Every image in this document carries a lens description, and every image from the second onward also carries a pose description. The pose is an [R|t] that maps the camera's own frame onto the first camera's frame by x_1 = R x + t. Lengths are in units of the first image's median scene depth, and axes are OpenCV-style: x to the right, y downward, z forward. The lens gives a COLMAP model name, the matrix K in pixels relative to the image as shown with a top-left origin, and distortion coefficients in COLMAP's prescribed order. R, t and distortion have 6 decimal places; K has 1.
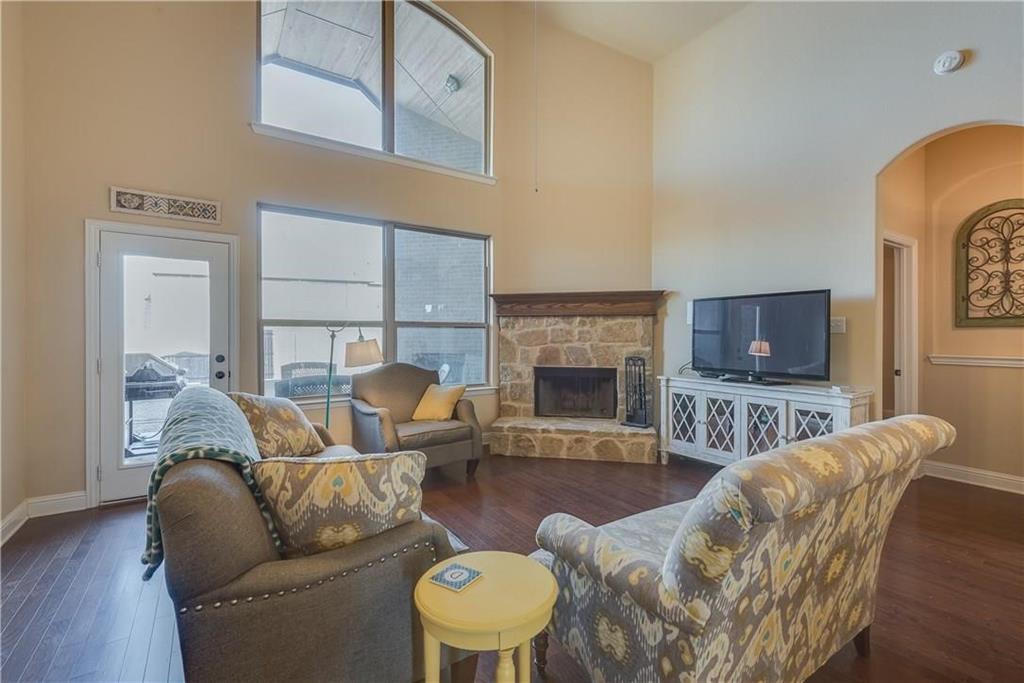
lens RADIAL K [[449.7, 0, 510.9], [0, 449.7, 336.2], [0, 0, 1]] dist [0.001490, -0.000071]
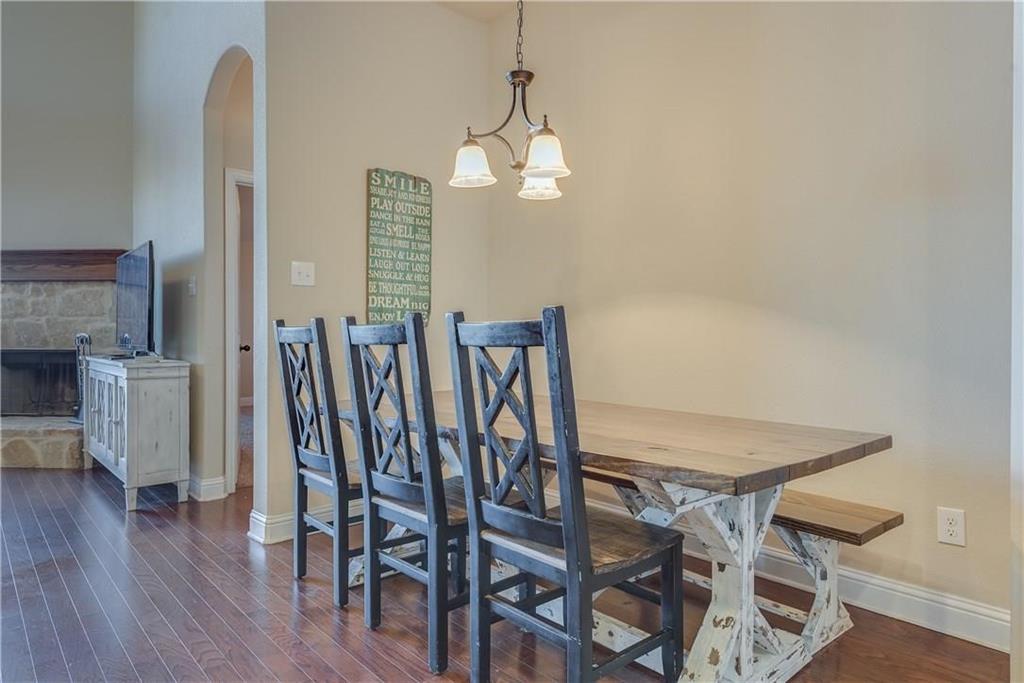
lens RADIAL K [[607.2, 0, 512.0], [0, 607.2, 341.5], [0, 0, 1]] dist [0.000884, 0.000703]
pose [[0.989303, 0.000601, 0.145874, 0.817960], [-0.000778, 0.999999, 0.001151, 0.054807], [-0.145873, -0.001252, 0.989303, -0.137455]]
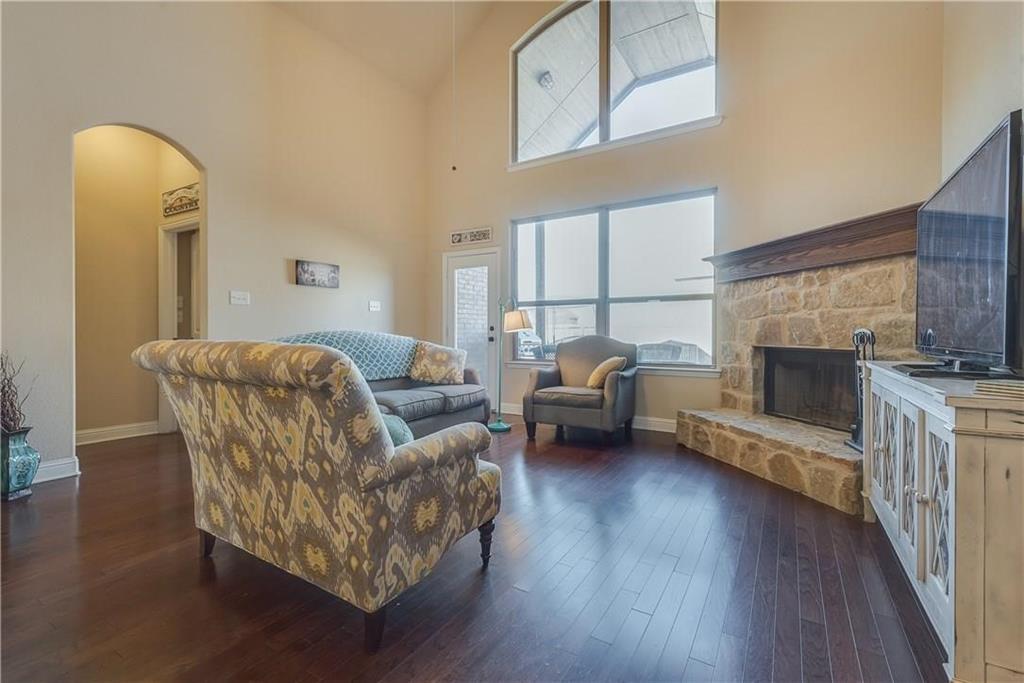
lens RADIAL K [[449.7, 0, 510.9], [0, 449.7, 336.2], [0, 0, 1]] dist [0.001490, -0.000071]
pose [[0.413881, 0.005496, -0.910314, 0.589628], [0.000477, 0.999980, 0.006254, 0.048223], [0.910331, -0.003022, 0.413871, 0.331314]]
